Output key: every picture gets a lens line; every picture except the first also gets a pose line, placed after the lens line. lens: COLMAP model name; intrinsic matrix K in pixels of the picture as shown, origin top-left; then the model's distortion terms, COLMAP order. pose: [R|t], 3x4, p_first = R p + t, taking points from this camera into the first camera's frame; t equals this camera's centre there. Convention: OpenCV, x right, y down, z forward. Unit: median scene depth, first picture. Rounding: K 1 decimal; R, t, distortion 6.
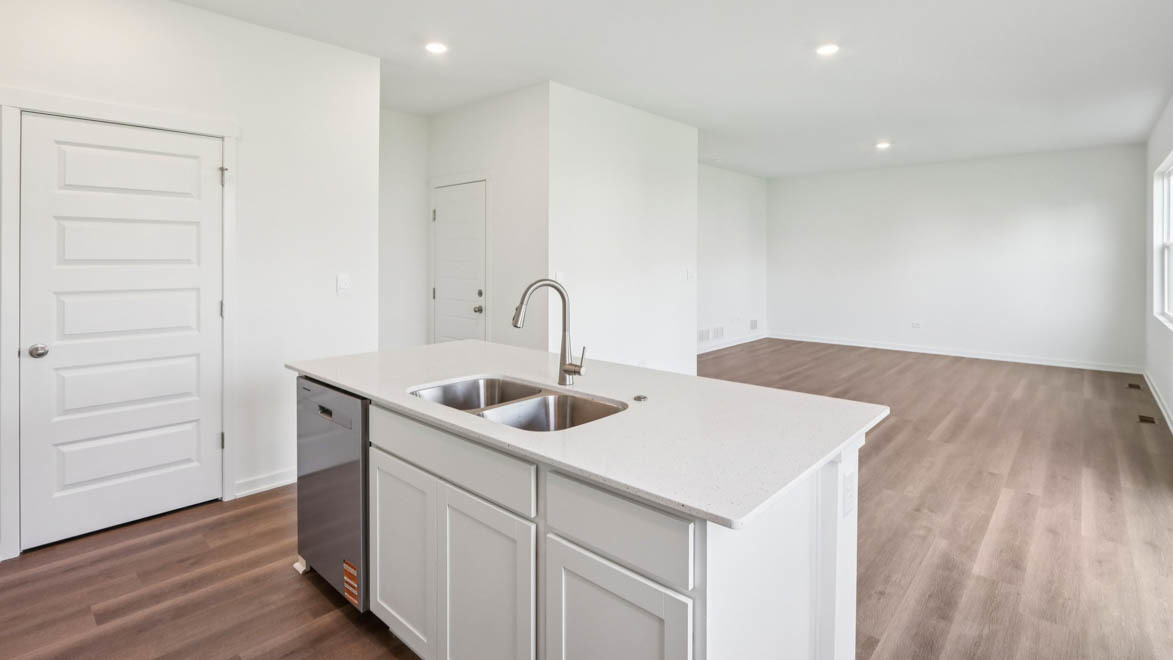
lens RADIAL K [[548.5, 0, 590.1], [0, 548.5, 279.9], [0, 0, 1]] dist [-0.016283, 0.000574]
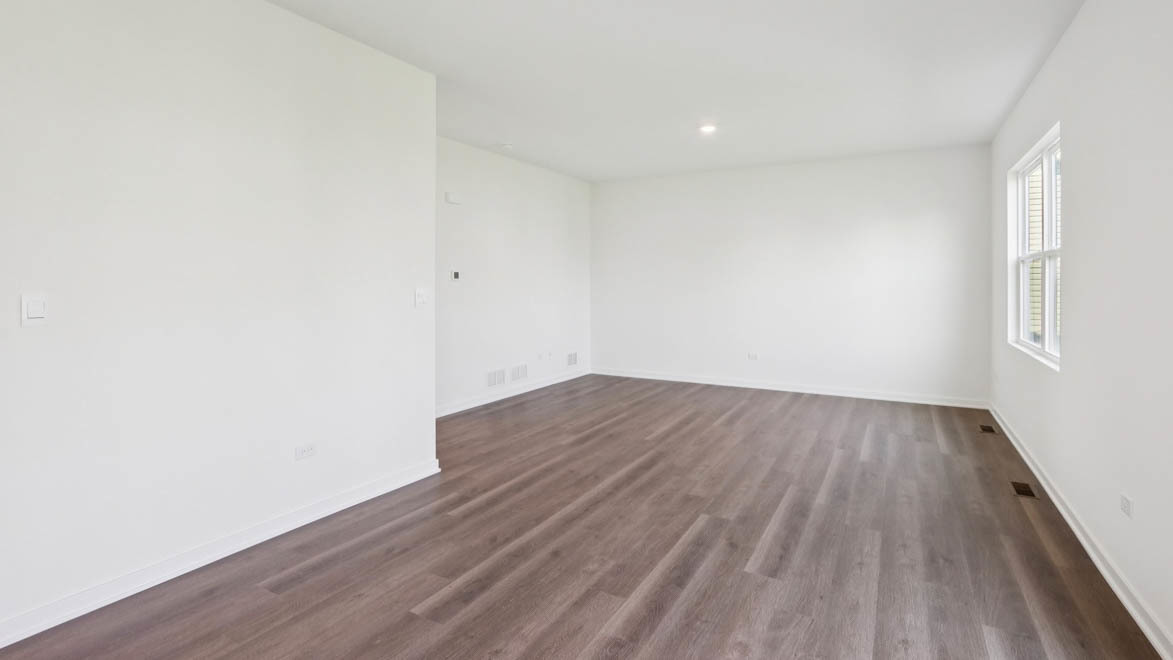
lens RADIAL K [[546.8, 0, 584.0], [0, 546.8, 286.5], [0, 0, 1]] dist [-0.001801, -0.000498]
pose [[0.977073, -0.001223, 0.212901, 0.200374], [0.007636, 0.999541, -0.029302, -0.003390], [-0.212768, 0.030256, 0.976634, 0.276100]]
